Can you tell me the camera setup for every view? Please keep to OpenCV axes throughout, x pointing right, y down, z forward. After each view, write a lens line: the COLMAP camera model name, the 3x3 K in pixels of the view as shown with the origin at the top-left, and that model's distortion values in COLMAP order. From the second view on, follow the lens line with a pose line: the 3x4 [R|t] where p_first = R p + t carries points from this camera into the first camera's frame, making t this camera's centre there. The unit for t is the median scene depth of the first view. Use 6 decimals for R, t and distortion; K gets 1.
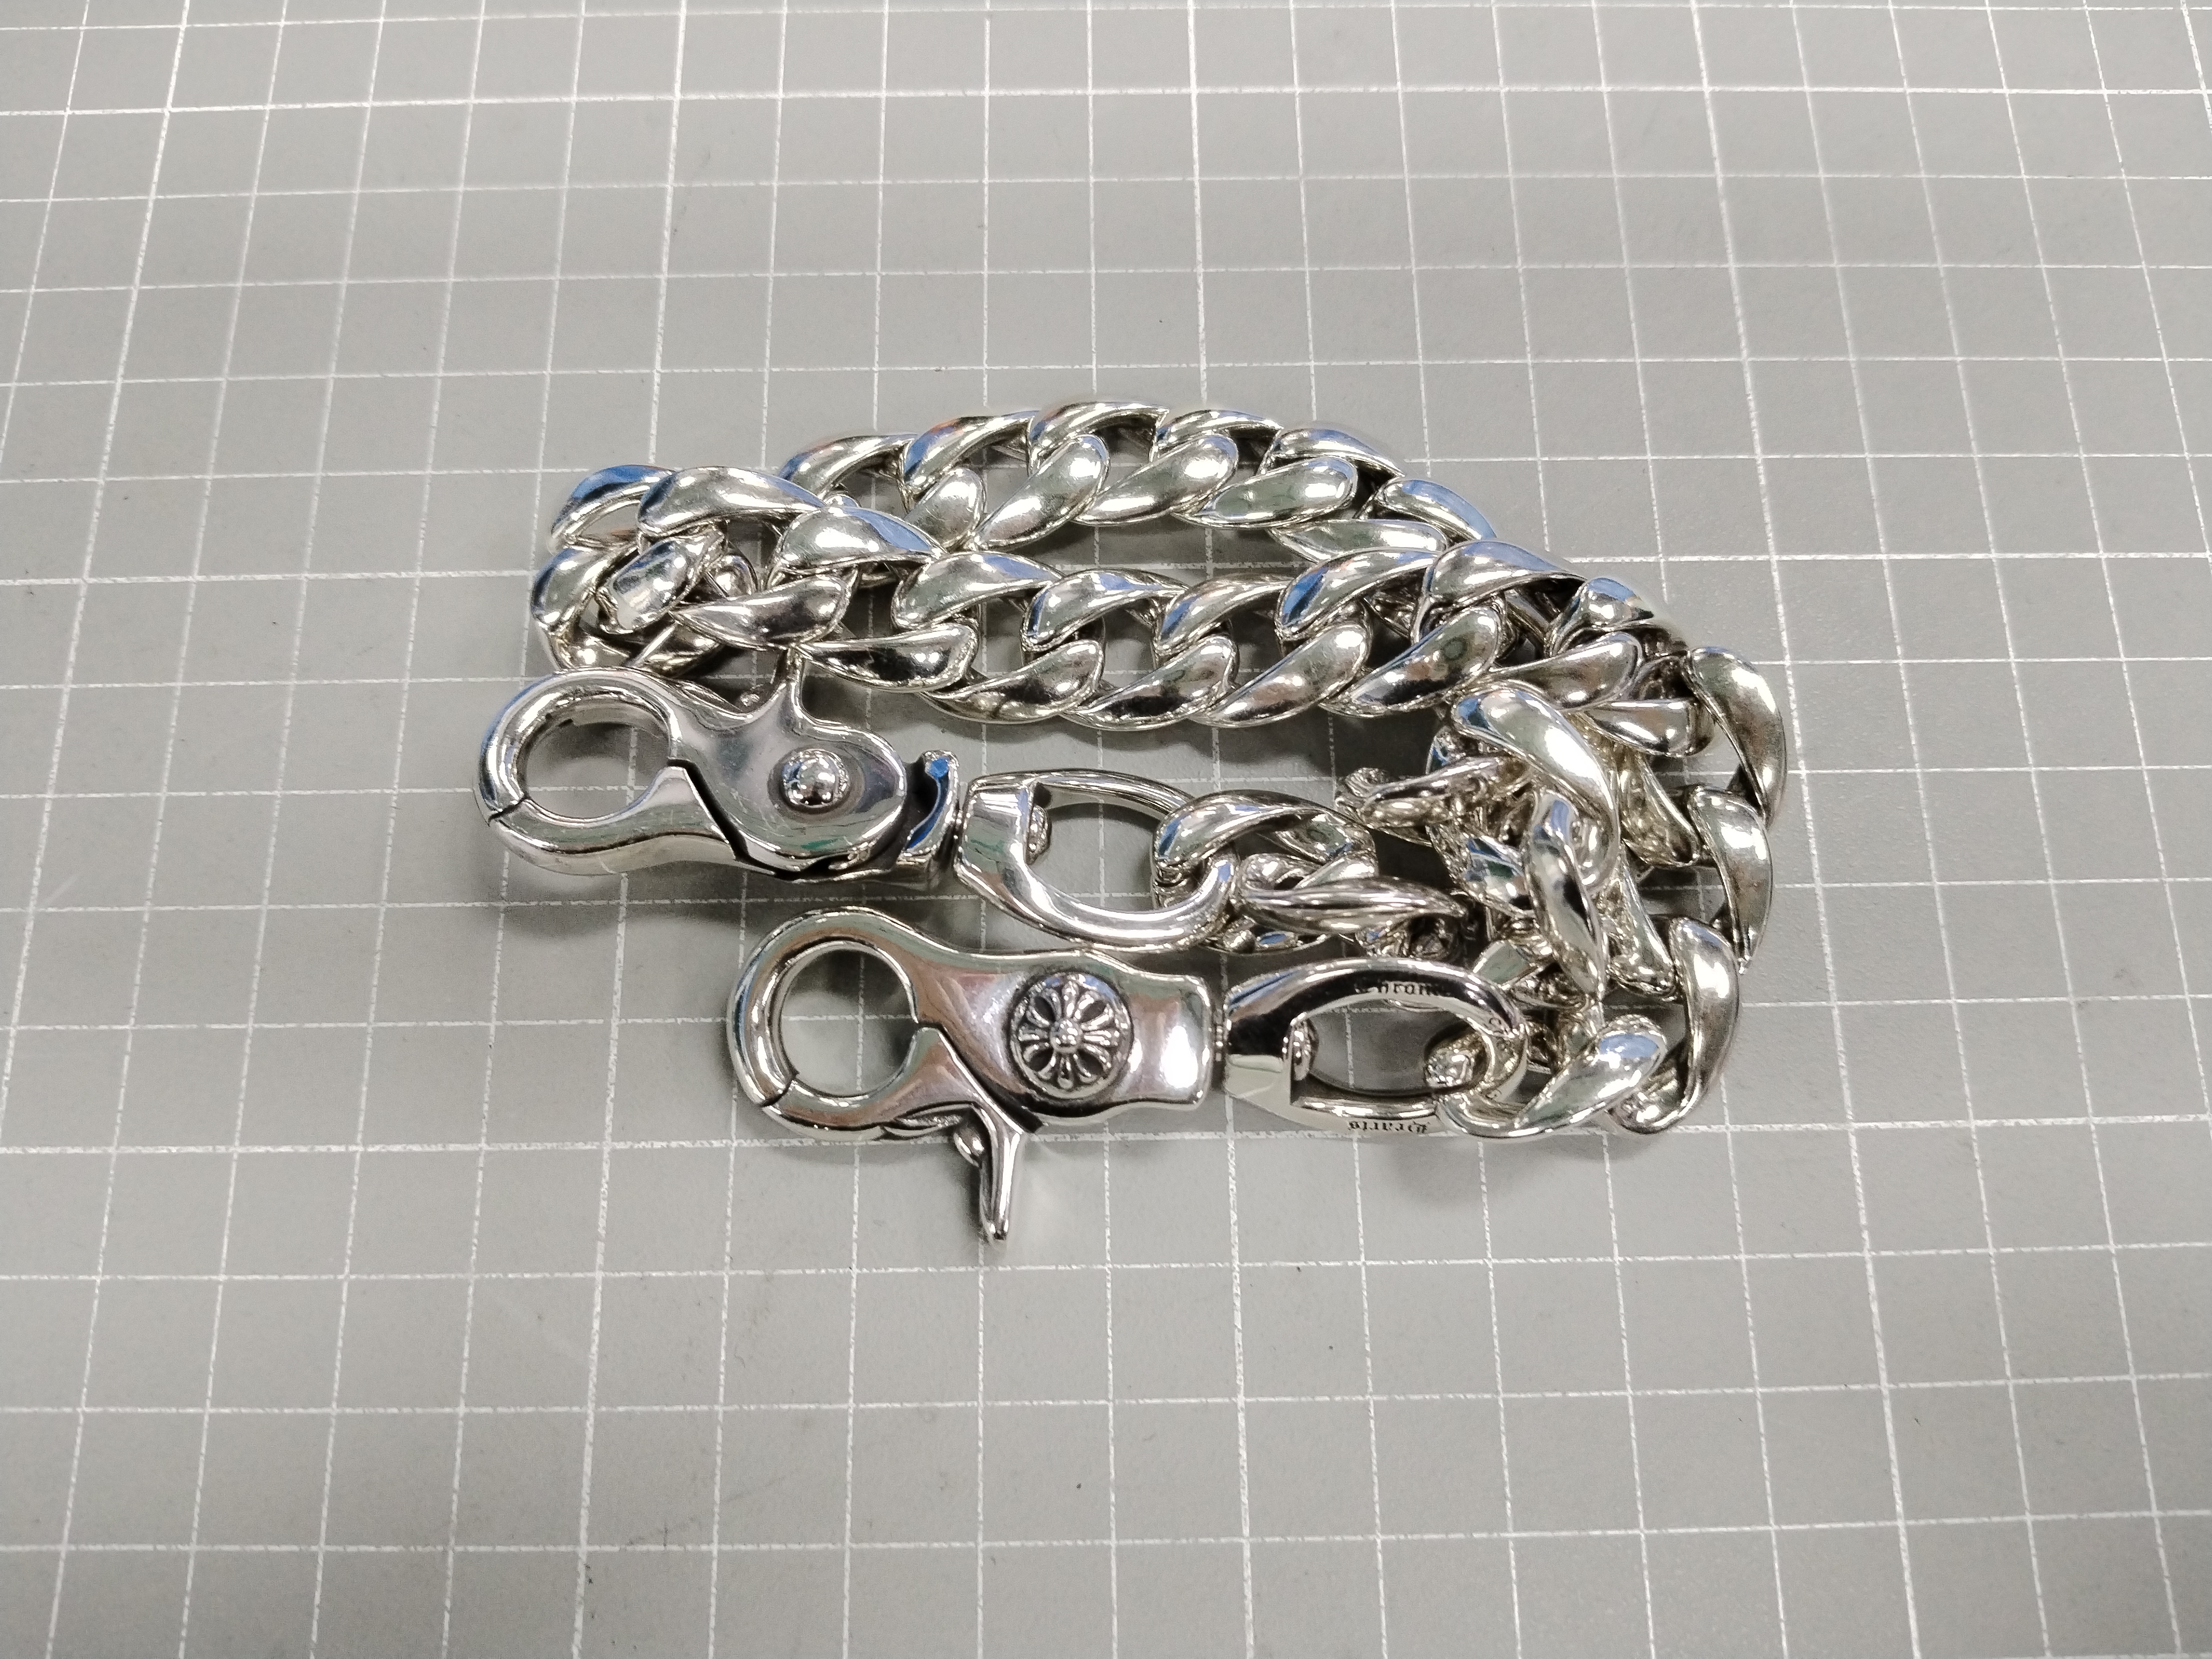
lens RADIAL K [[1696.8, 0, 1067.0], [0, 1696.8, 824.4], [0, 0, 1]] dist [-0.016839, -0.040676]
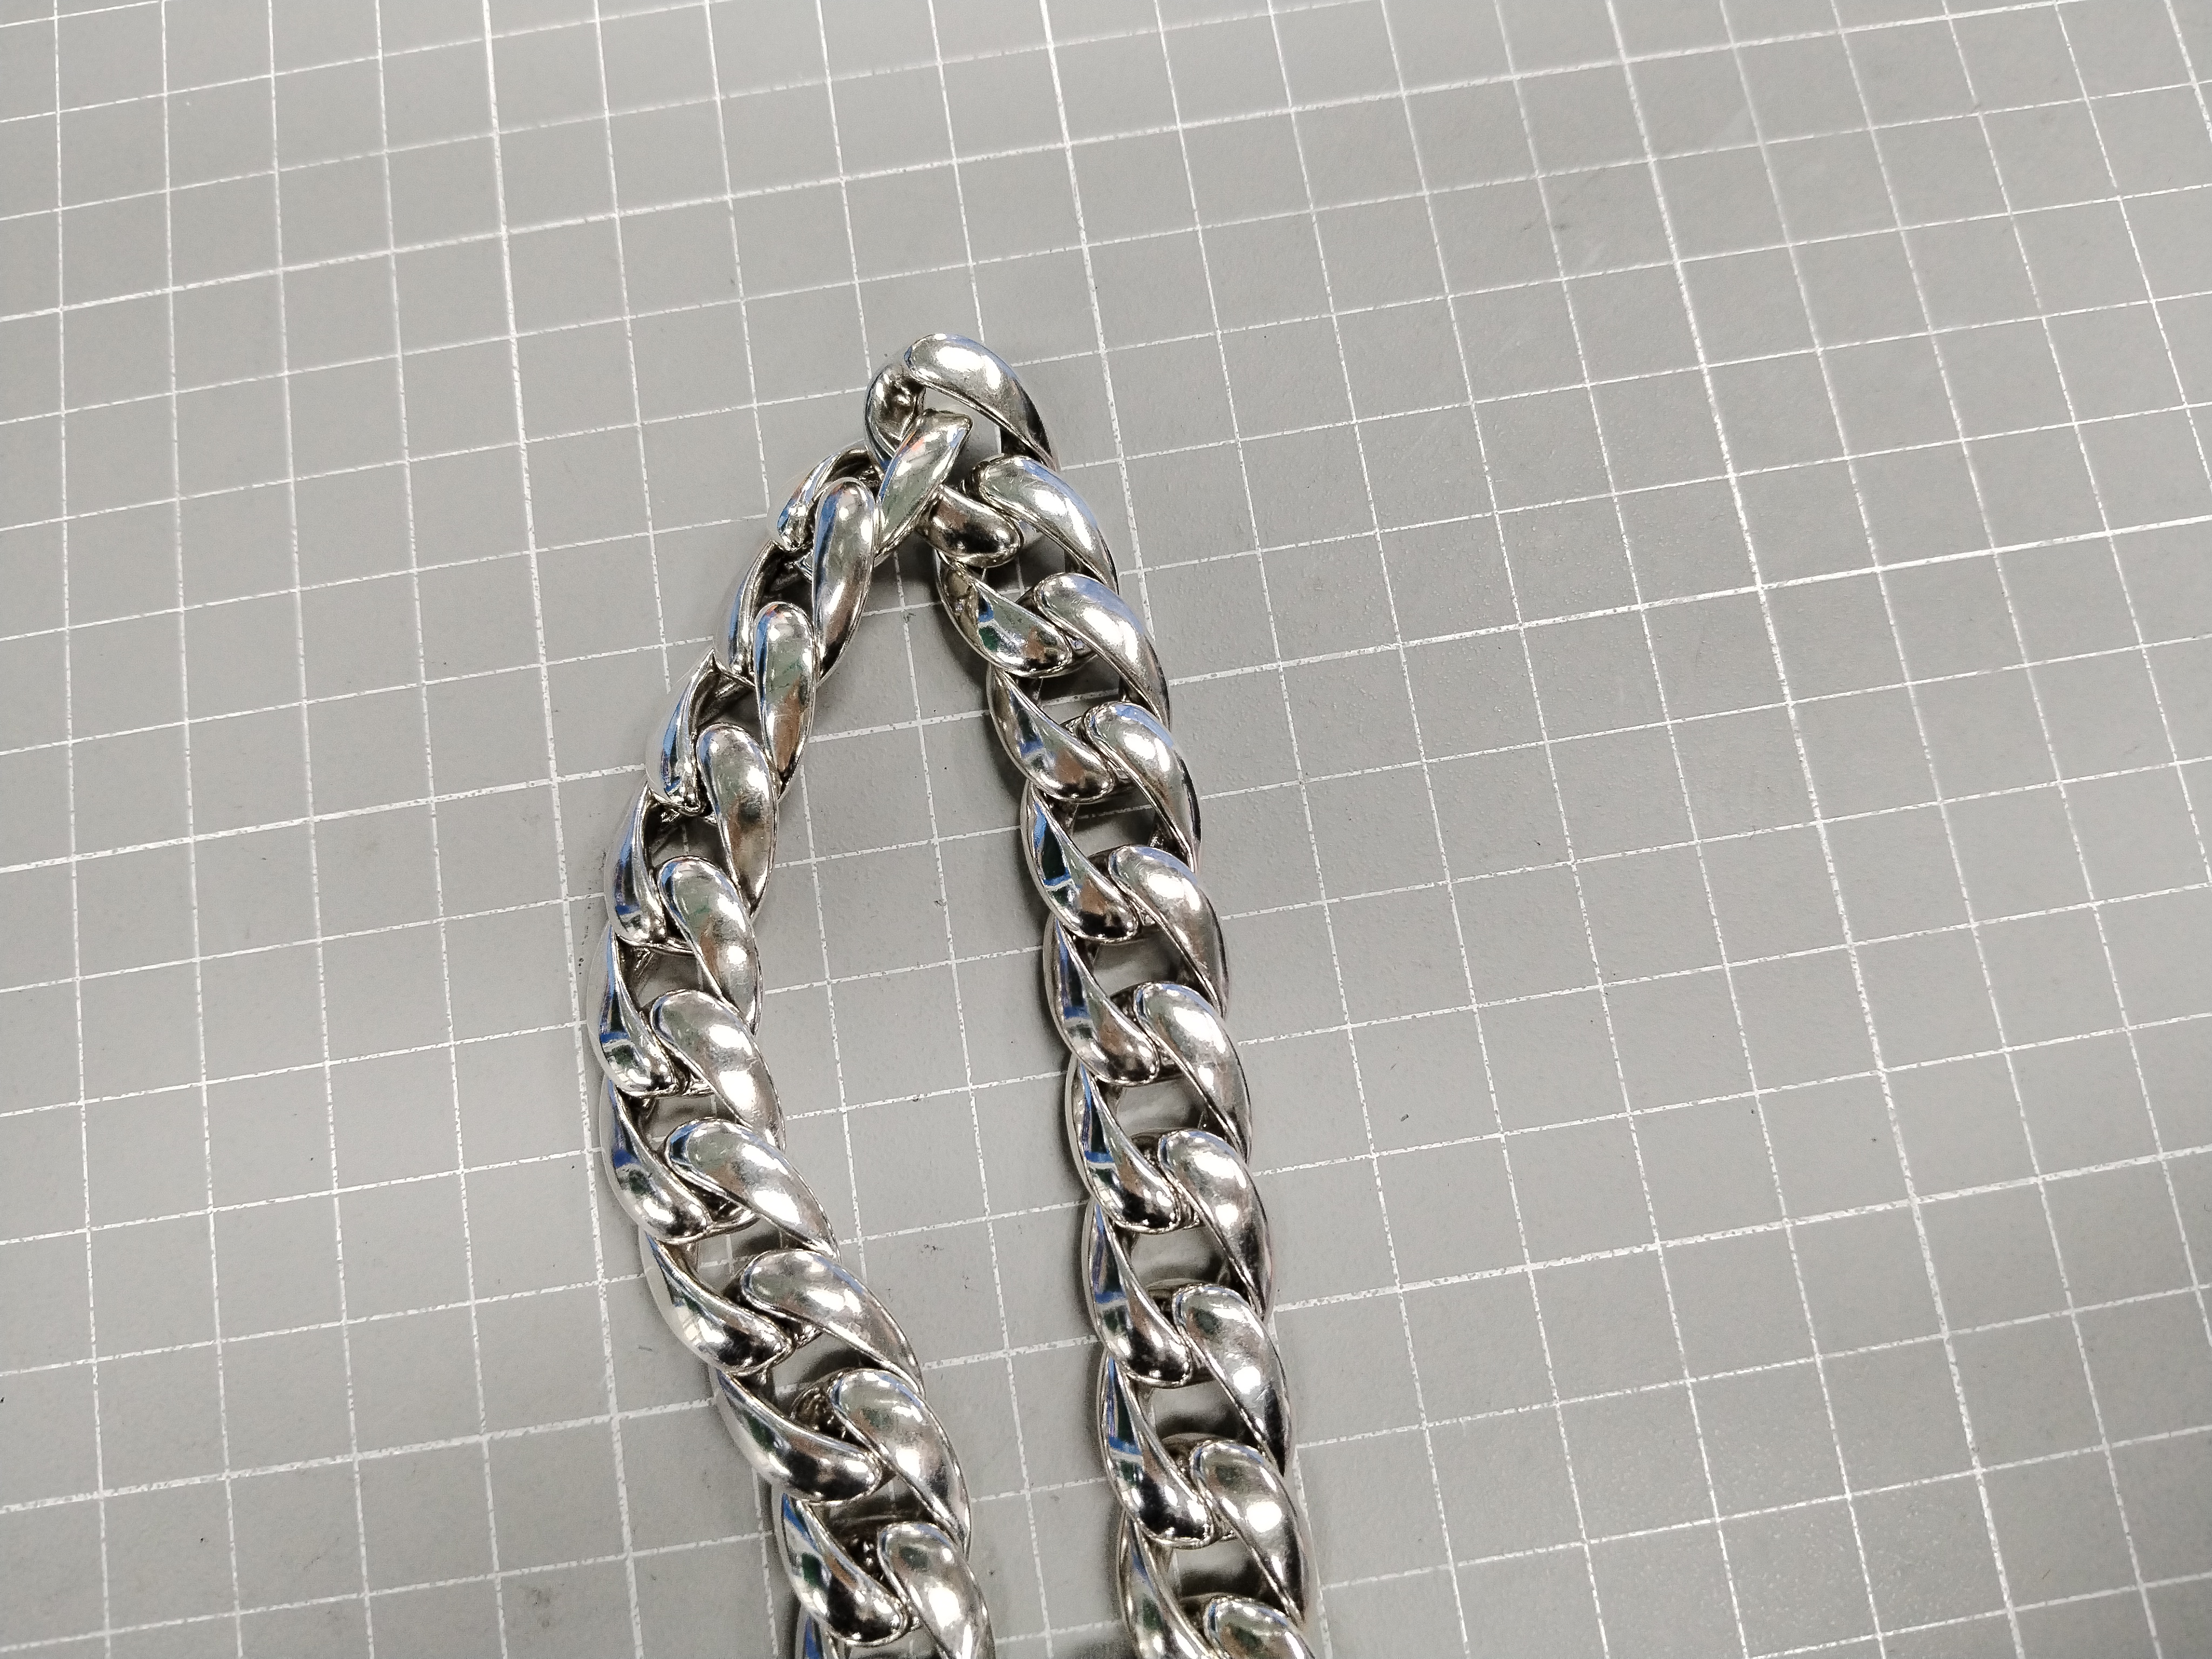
lens RADIAL K [[1751.0, 0, 1030.0], [0, 1751.0, 823.0], [0, 0, 1]] dist [-0.018180, -0.039981]
pose [[0.989614, -0.143679, 0.004545, -0.003611], [0.143094, 0.987615, 0.064351, -0.454677], [-0.013735, -0.063032, 0.997917, 0.131424]]
